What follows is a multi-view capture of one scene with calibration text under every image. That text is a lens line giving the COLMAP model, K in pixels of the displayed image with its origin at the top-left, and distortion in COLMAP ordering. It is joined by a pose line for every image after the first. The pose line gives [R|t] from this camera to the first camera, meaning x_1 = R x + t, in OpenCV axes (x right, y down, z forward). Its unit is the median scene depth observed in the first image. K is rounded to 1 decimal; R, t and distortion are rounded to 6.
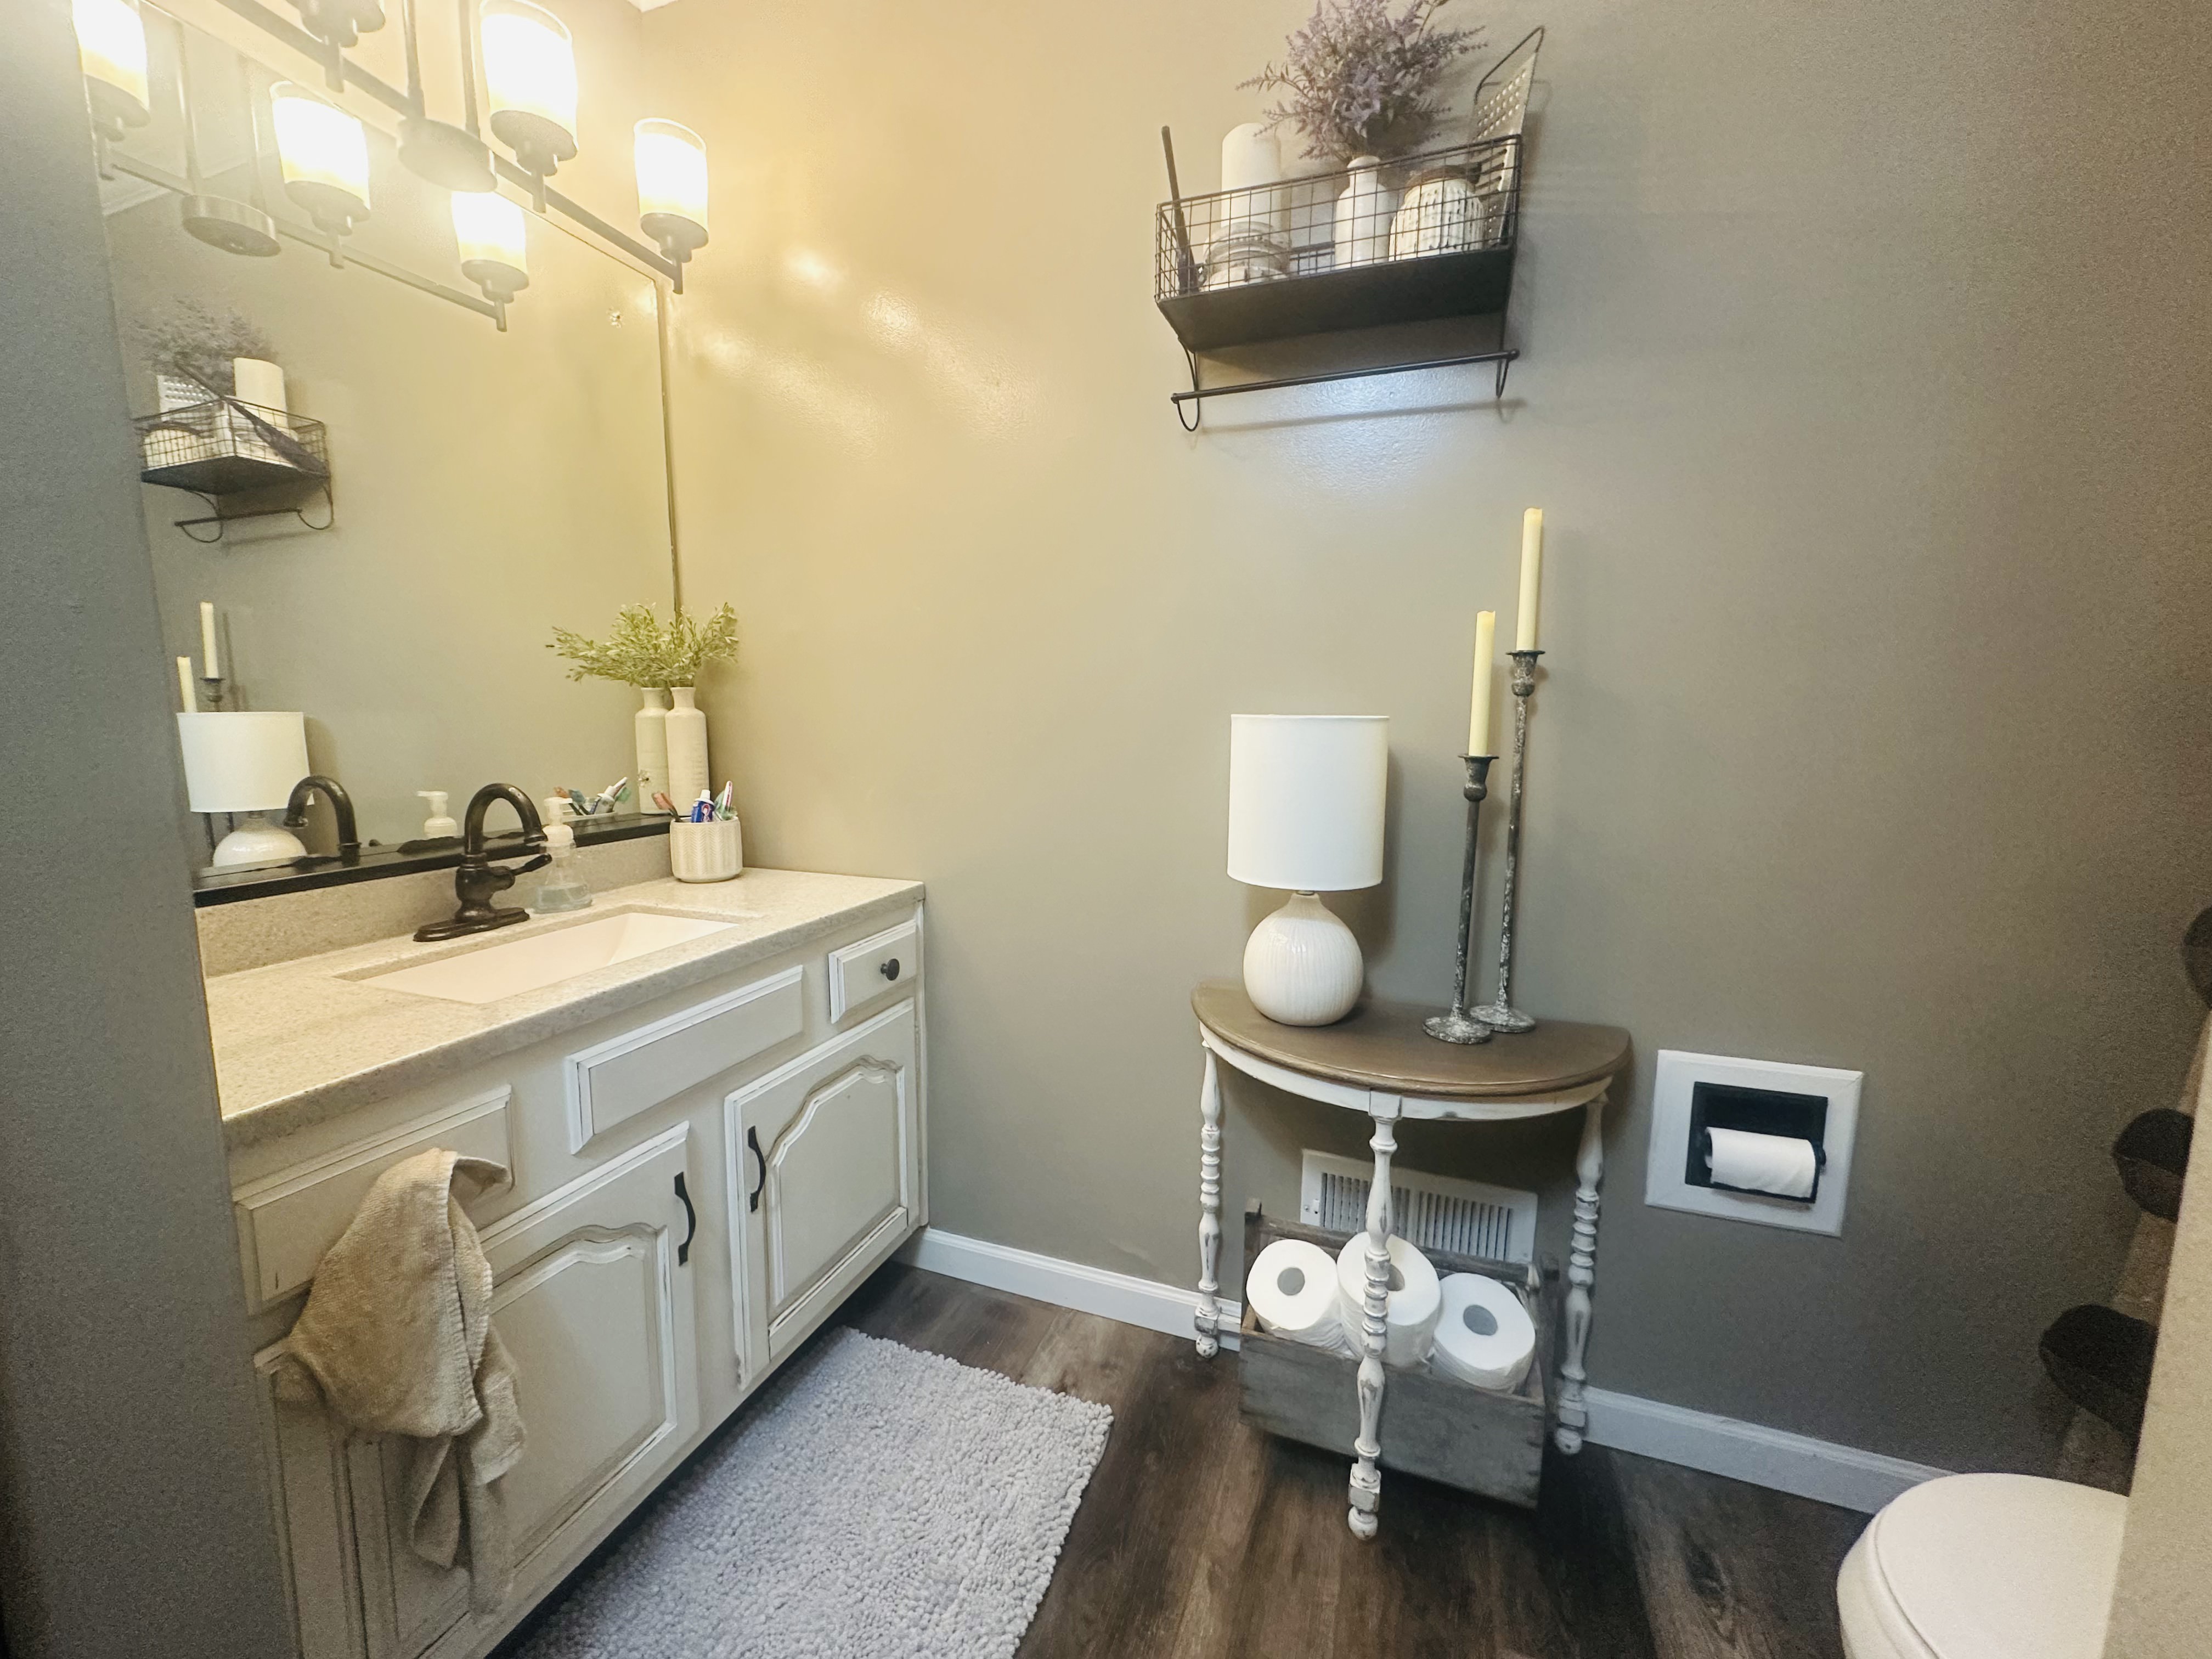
lens RADIAL K [[883.0, 0, 1105.4], [0, 883.0, 831.2], [0, 0, 1]] dist [0.000423, 0.000359]
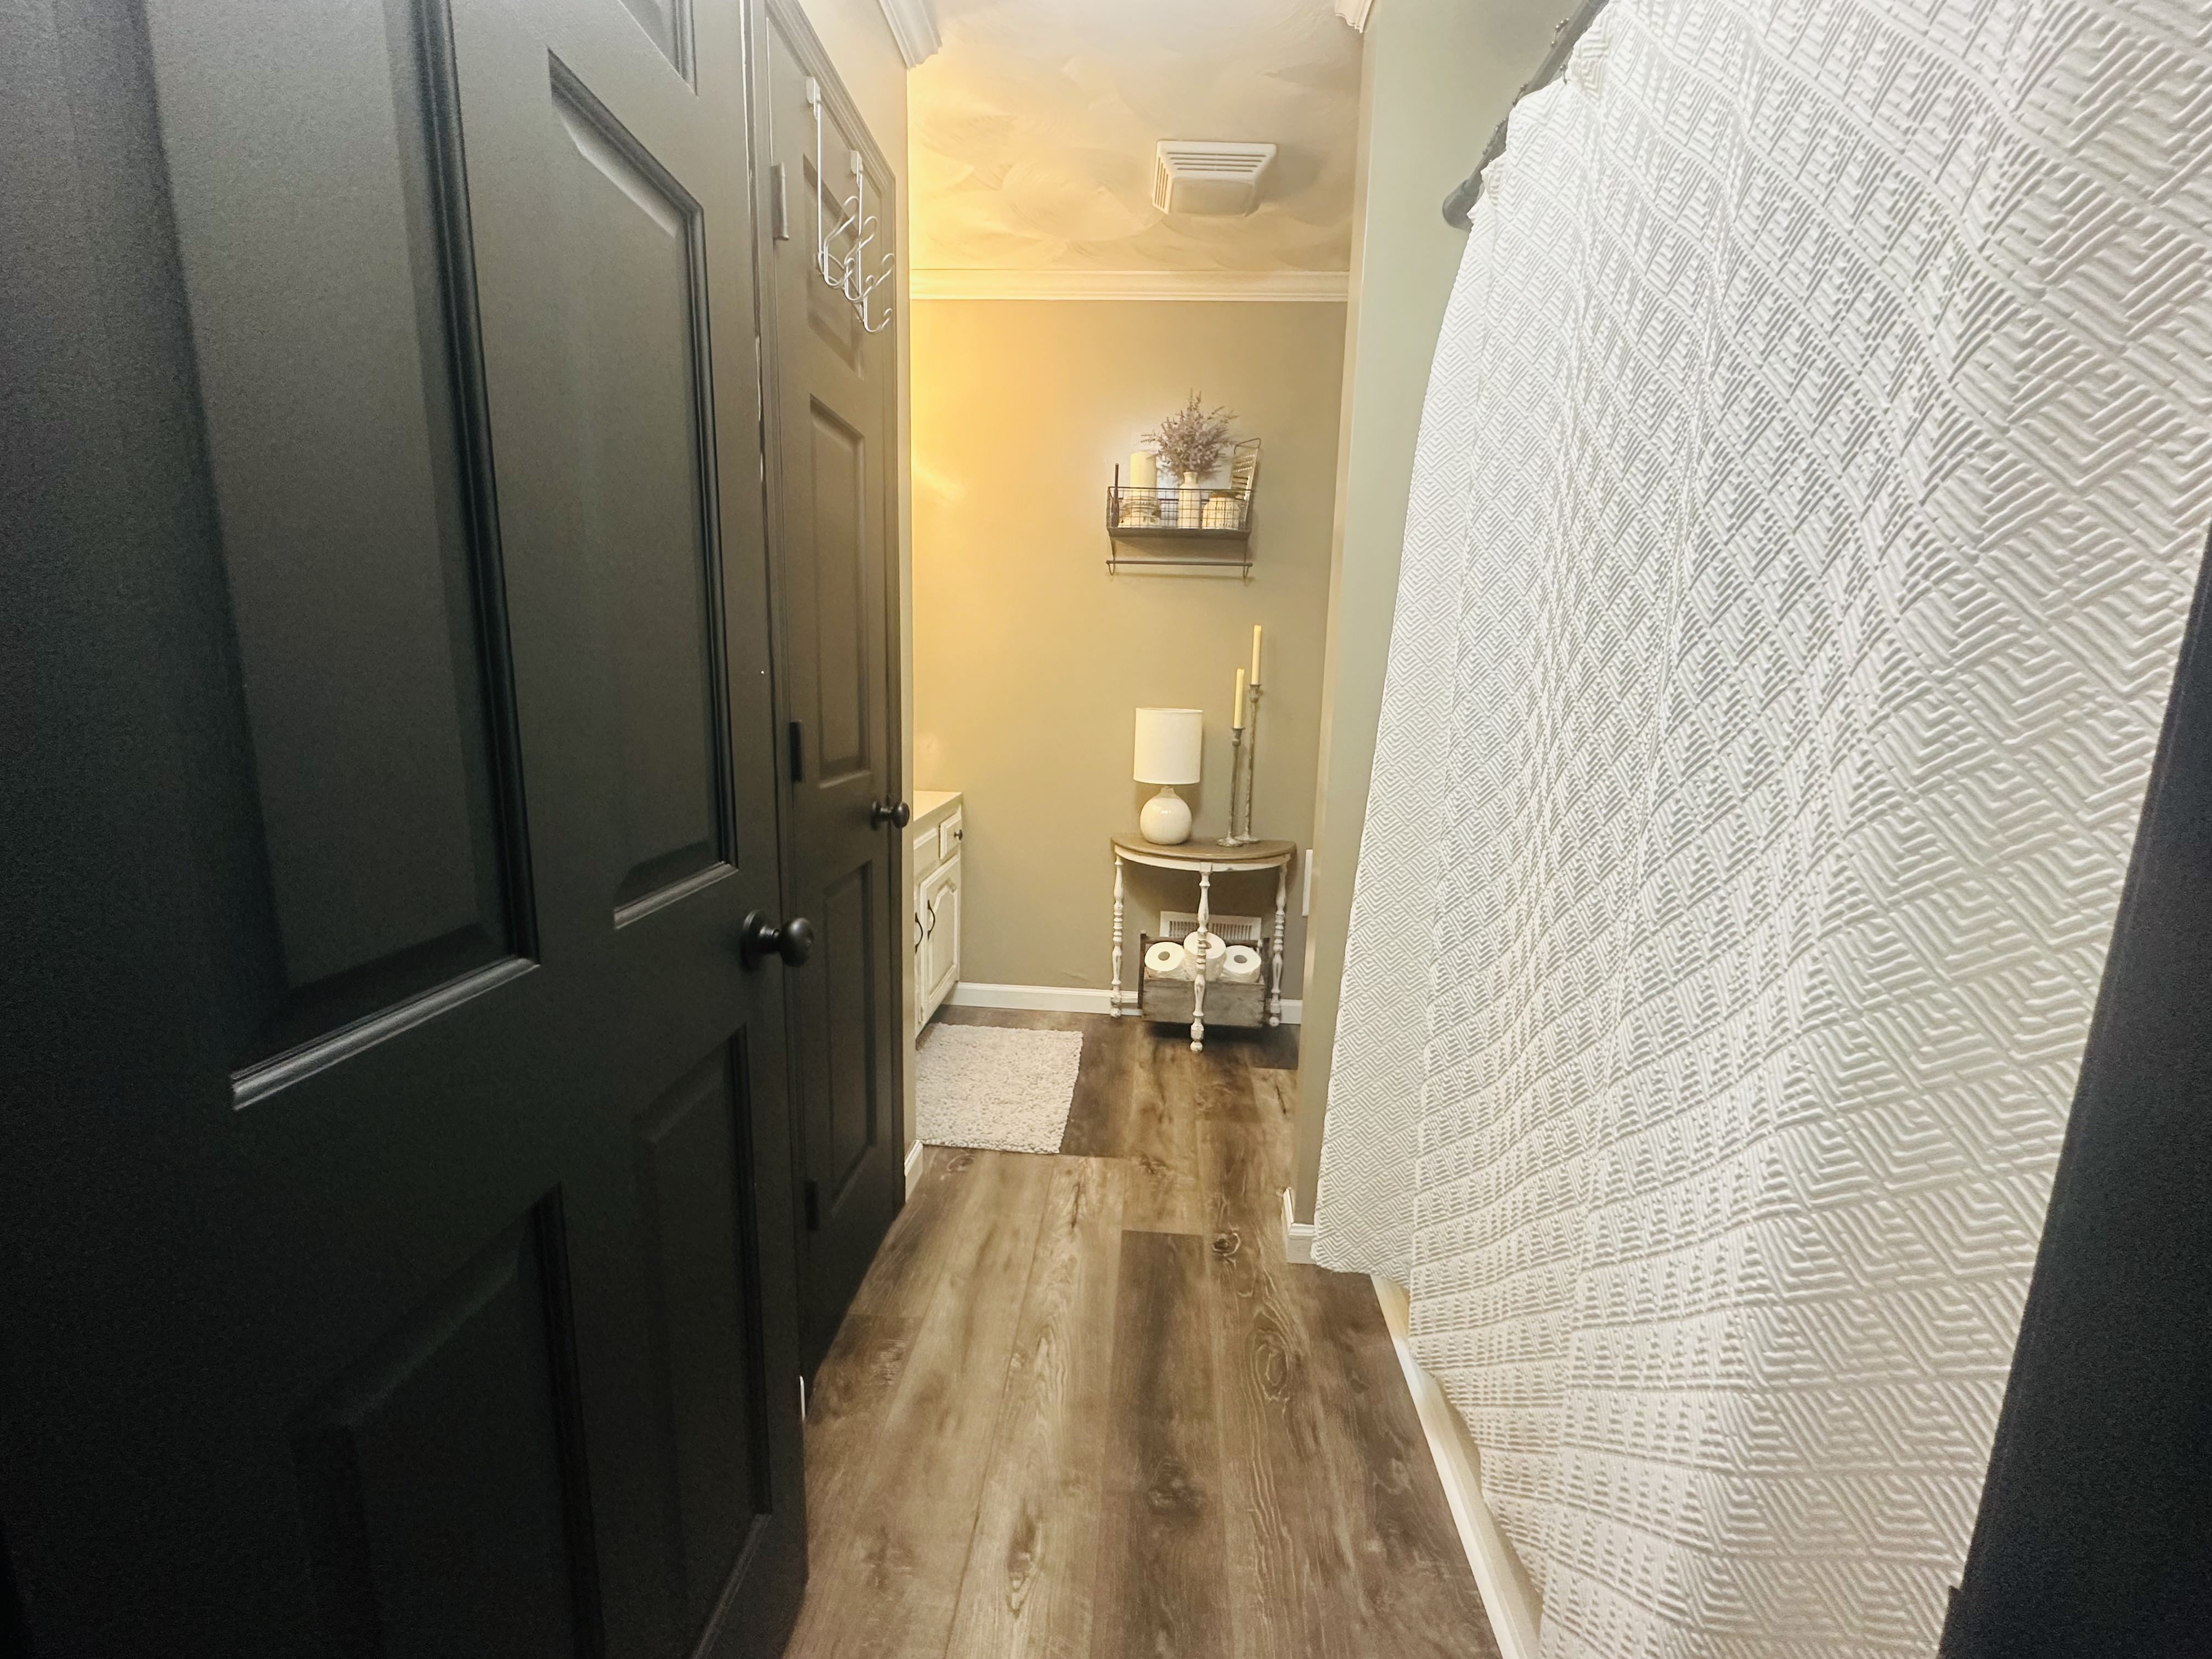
lens RADIAL K [[883.0, 0, 1109.5], [0, 883.0, 829.4], [0, 0, 1]] dist [0.000423, 0.000359]
pose [[0.959080, -0.028874, 0.281660, -0.578611], [0.015497, 0.998649, 0.049604, 0.064555], [-0.282712, -0.043209, 0.958231, -1.179224]]
